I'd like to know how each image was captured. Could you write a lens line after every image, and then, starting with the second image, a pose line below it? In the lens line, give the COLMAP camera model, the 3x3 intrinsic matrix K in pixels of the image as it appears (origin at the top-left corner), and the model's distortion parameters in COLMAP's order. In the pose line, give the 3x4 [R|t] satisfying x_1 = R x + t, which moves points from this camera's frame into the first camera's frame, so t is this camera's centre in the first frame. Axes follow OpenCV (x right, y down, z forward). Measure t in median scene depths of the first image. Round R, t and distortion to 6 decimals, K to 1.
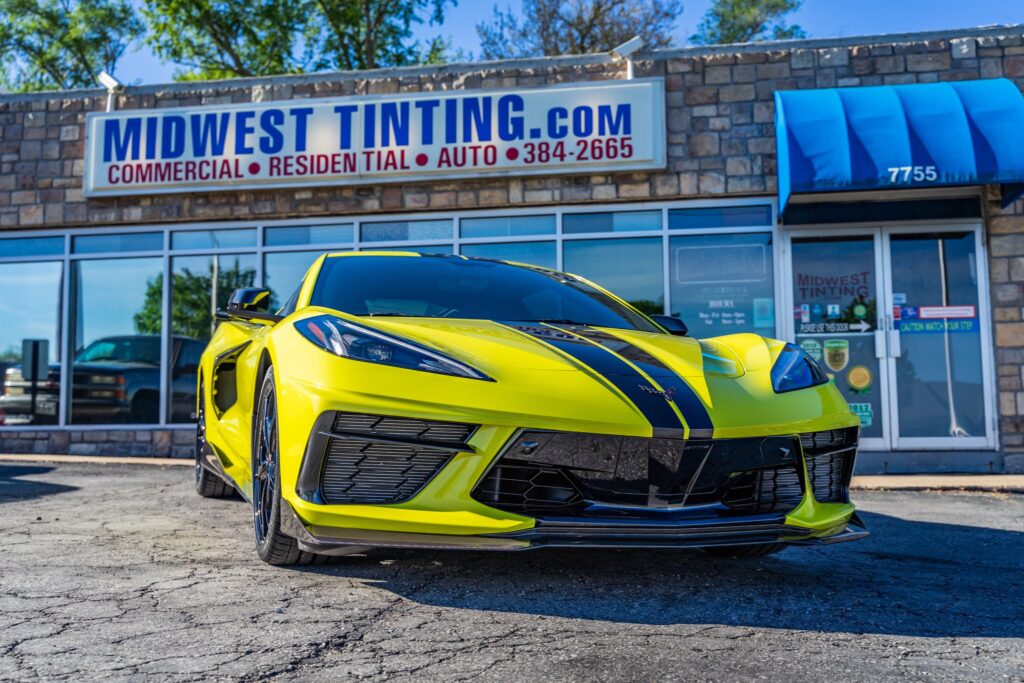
lens RADIAL K [[1057.6, 0, 510.9], [0, 1057.6, 351.9], [0, 0, 1]] dist [-0.009308, 0.000000]
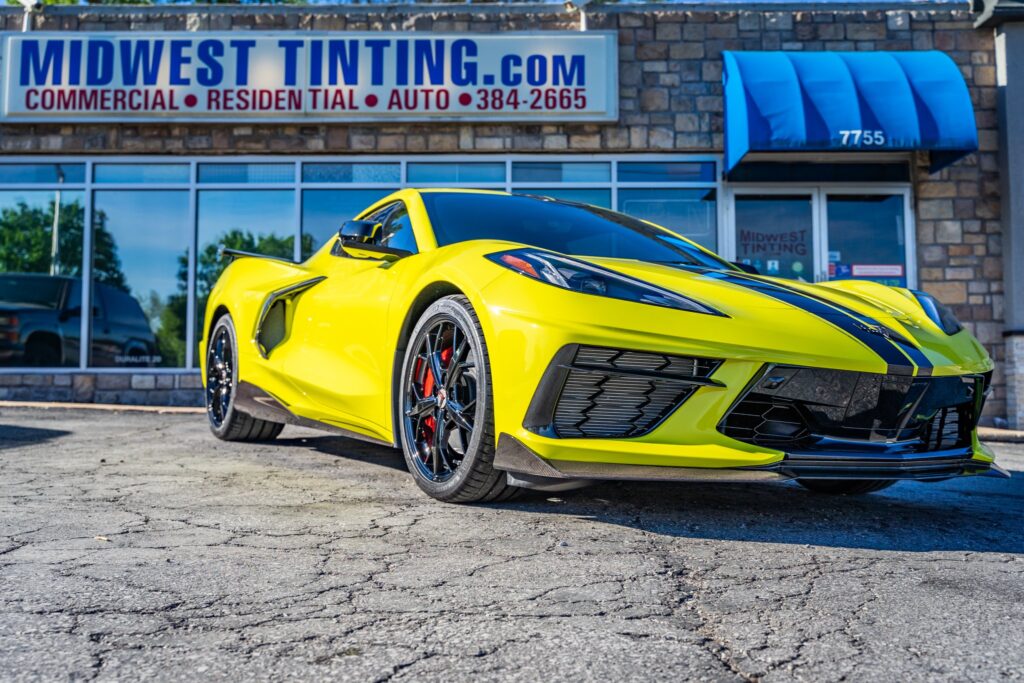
lens RADIAL K [[1057.6, 0, 513.7], [0, 1057.6, 330.9], [0, 0, 1]] dist [-0.005104, 0.000000]
pose [[0.987716, 0.017560, 0.155268, -0.105206], [-0.021336, 0.999515, 0.022688, 0.006224], [-0.154795, -0.025722, 0.987612, 0.009282]]
